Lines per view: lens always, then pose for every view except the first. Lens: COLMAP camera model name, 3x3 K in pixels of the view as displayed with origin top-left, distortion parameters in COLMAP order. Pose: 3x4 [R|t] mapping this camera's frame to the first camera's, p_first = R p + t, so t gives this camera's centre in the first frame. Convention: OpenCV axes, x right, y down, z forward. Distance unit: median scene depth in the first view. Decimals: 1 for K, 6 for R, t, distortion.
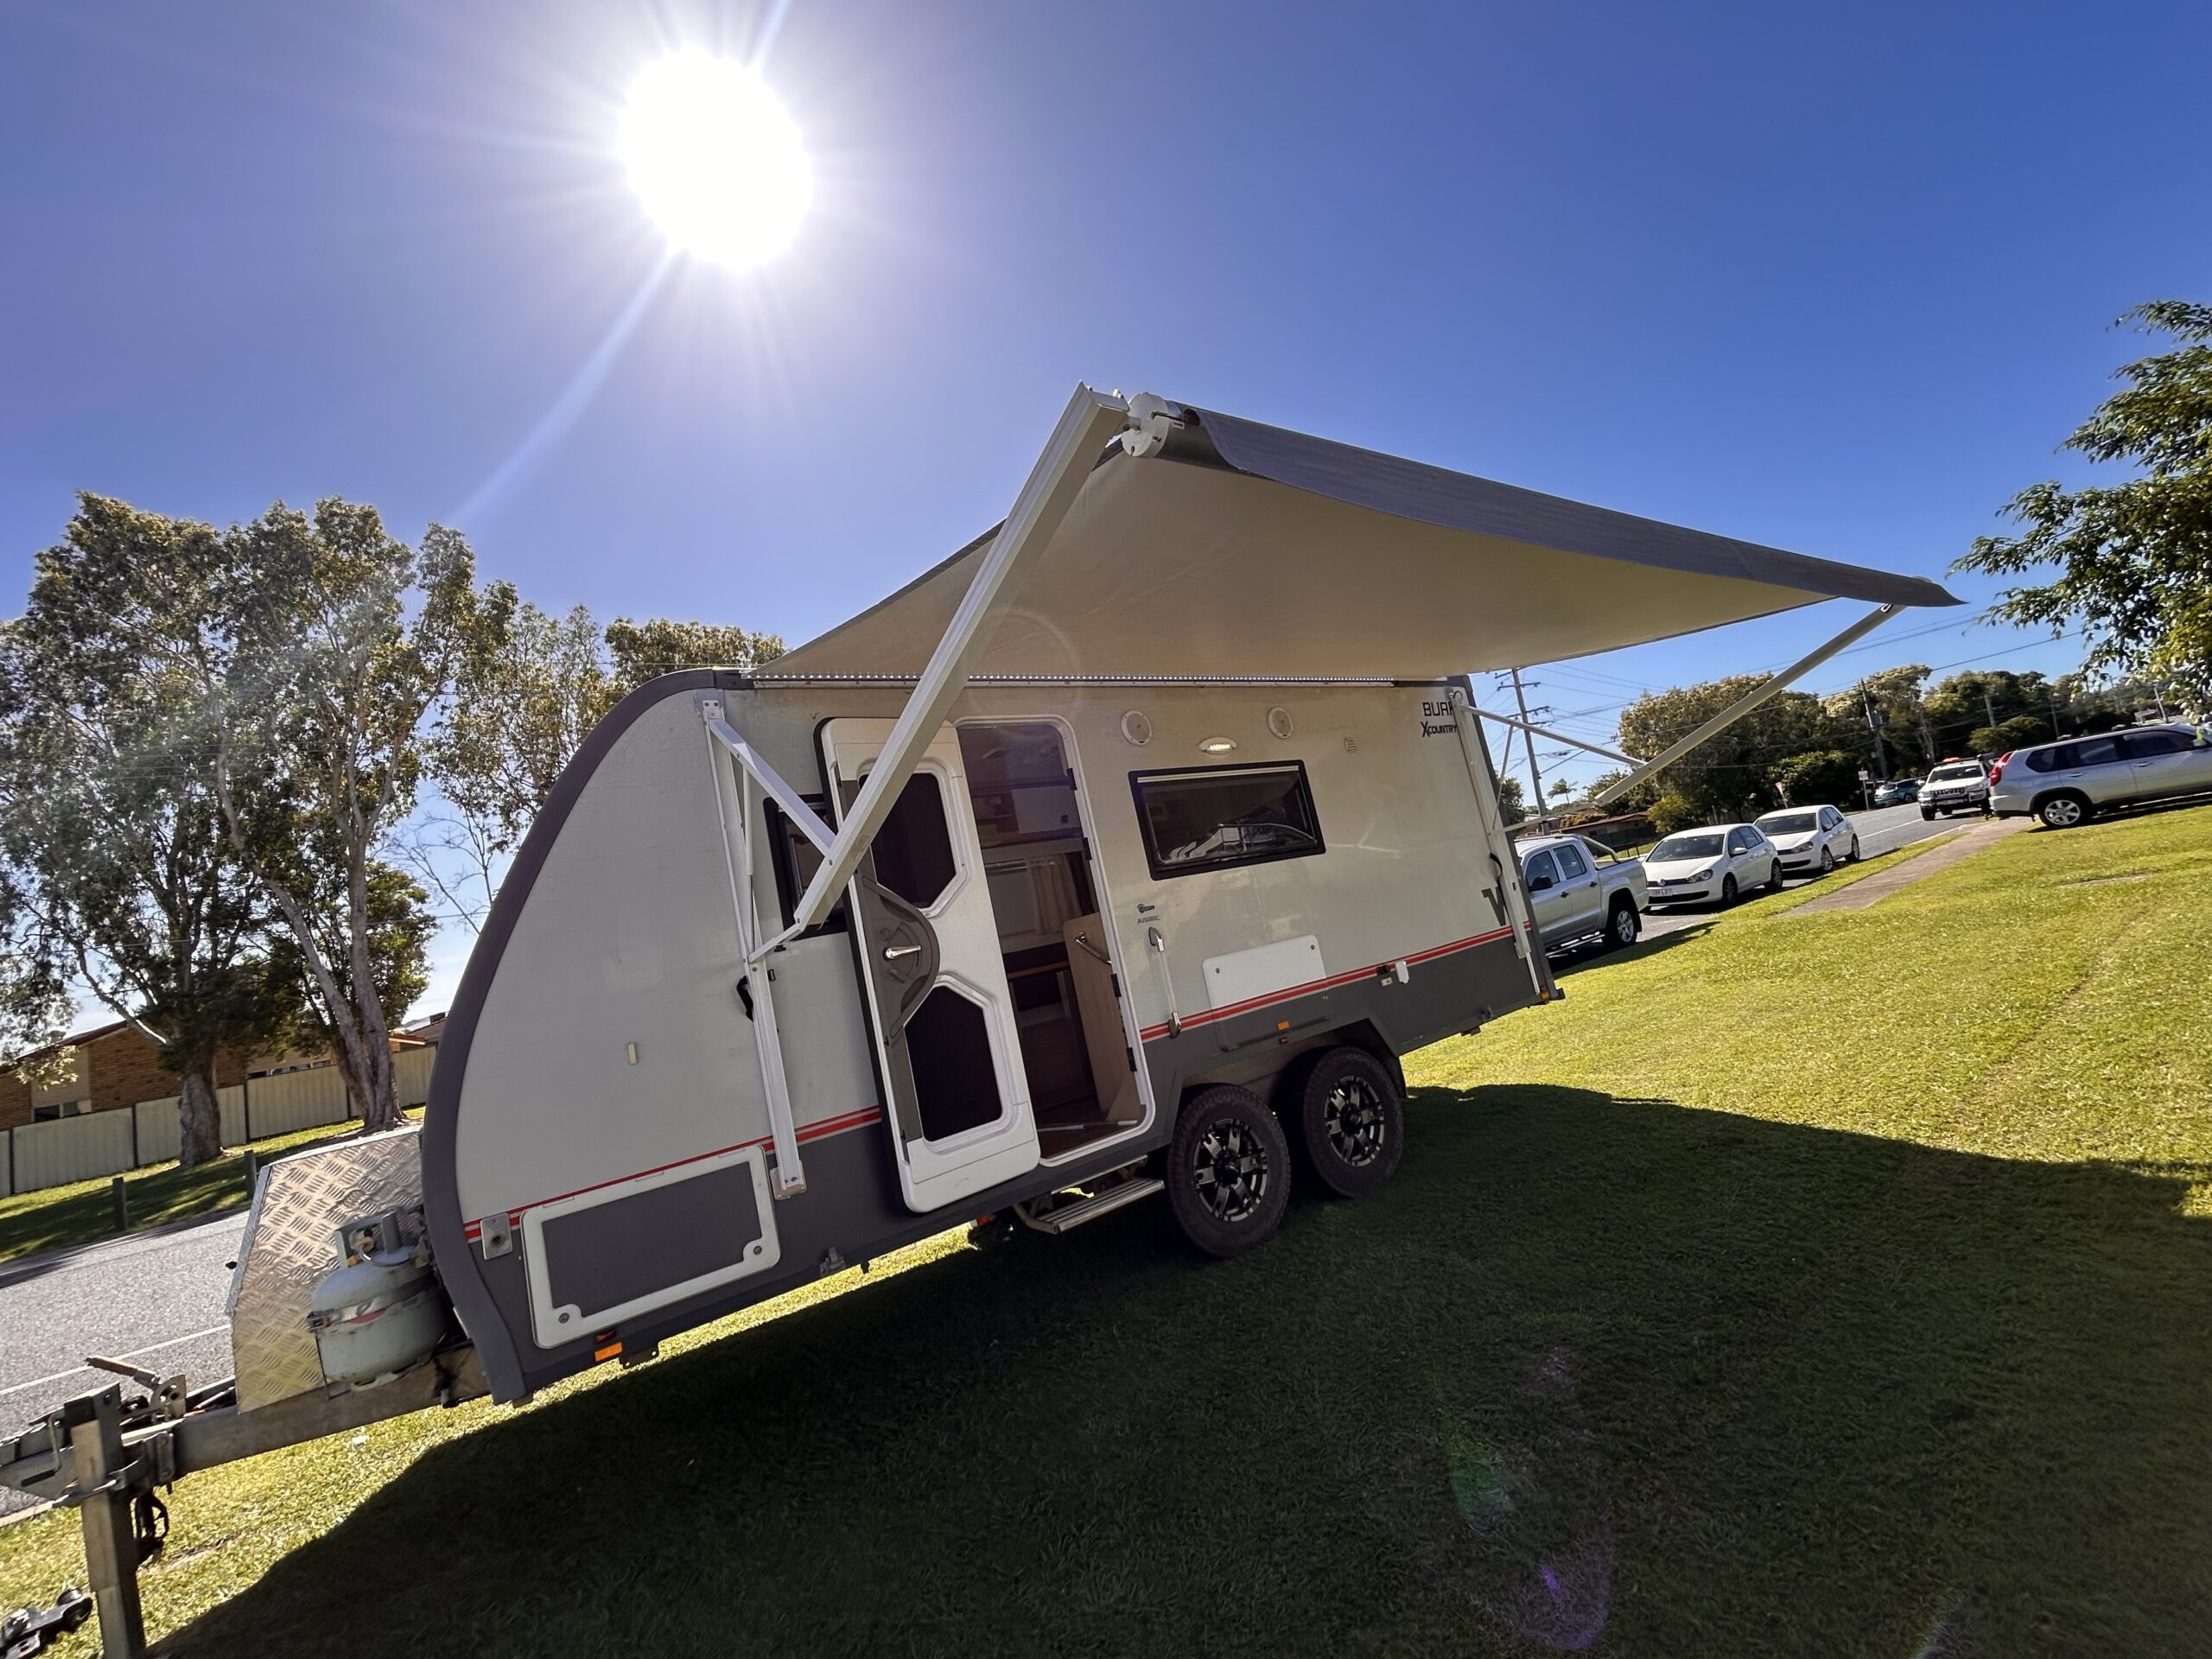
lens RADIAL K [[954.8, 0, 1106.4], [0, 954.8, 836.5], [0, 0, 1]] dist [-0.003297, -0.000179]
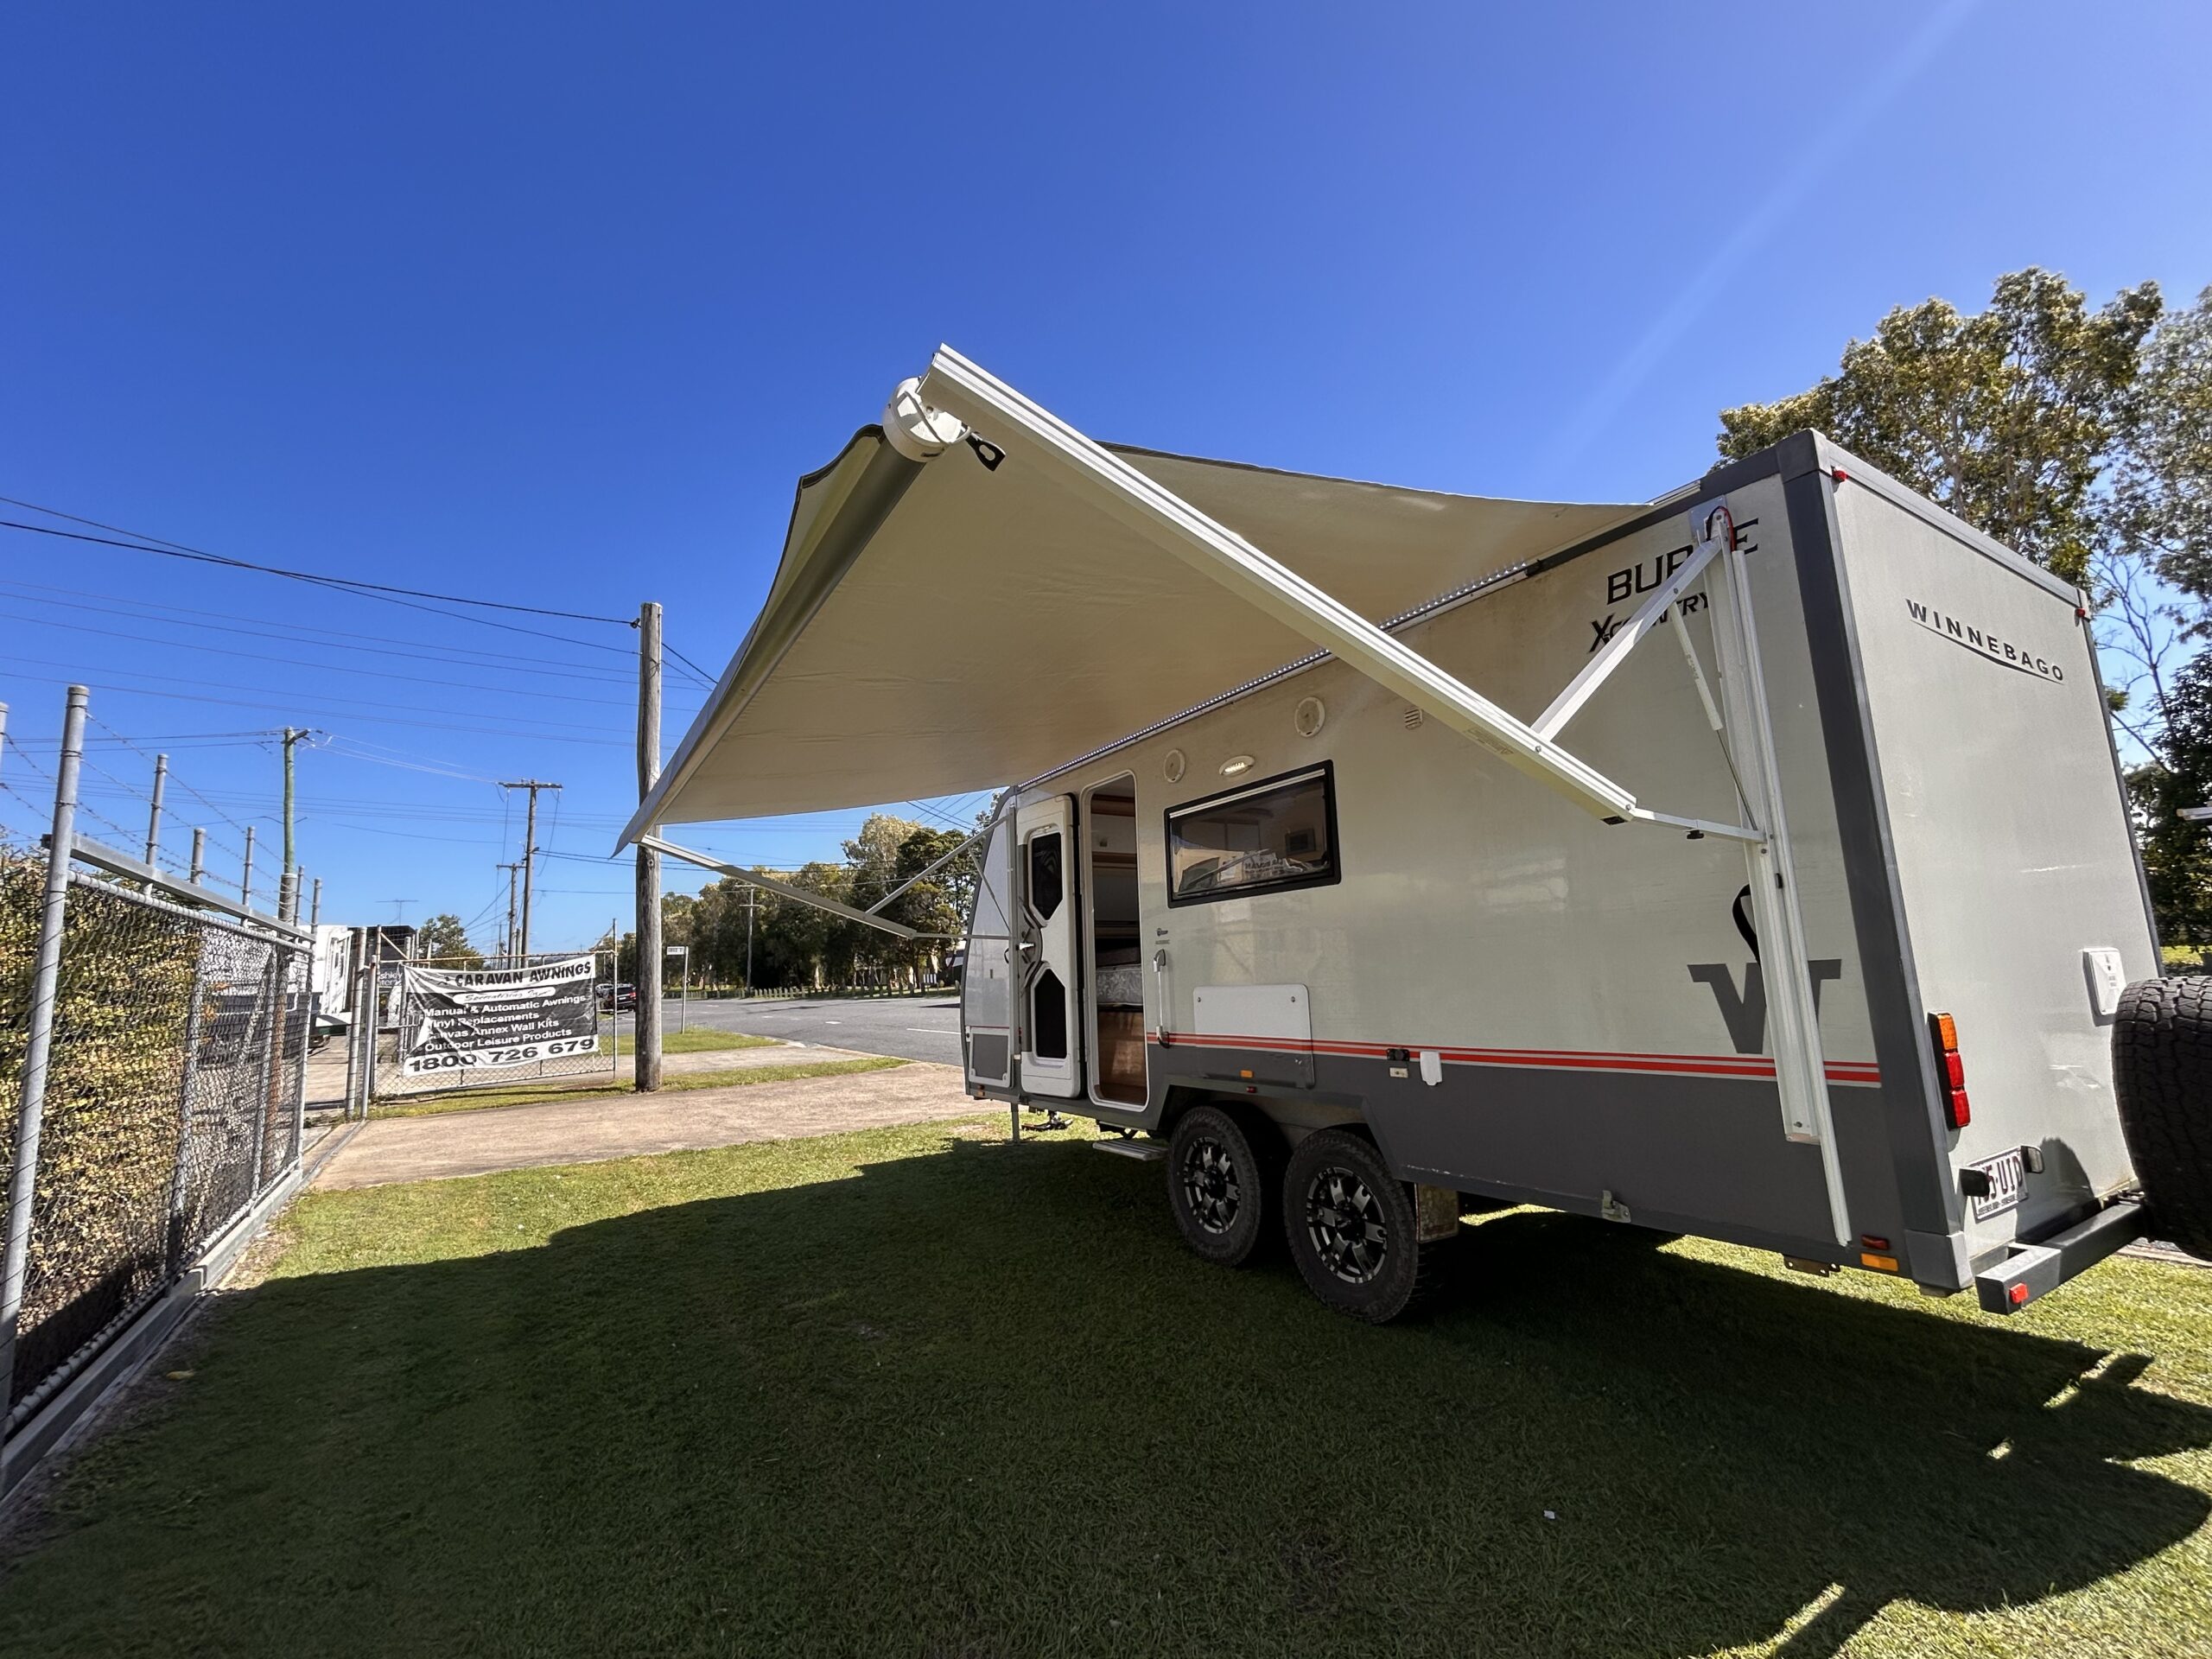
lens RADIAL K [[954.8, 0, 1108.4], [0, 954.8, 842.4], [0, 0, 1]] dist [-0.003297, -0.000179]
pose [[-0.060730, 0.067334, -0.995881, 0.973110], [0.174145, 0.983135, 0.055852, -0.087717], [0.982846, -0.170035, -0.071431, 0.854596]]
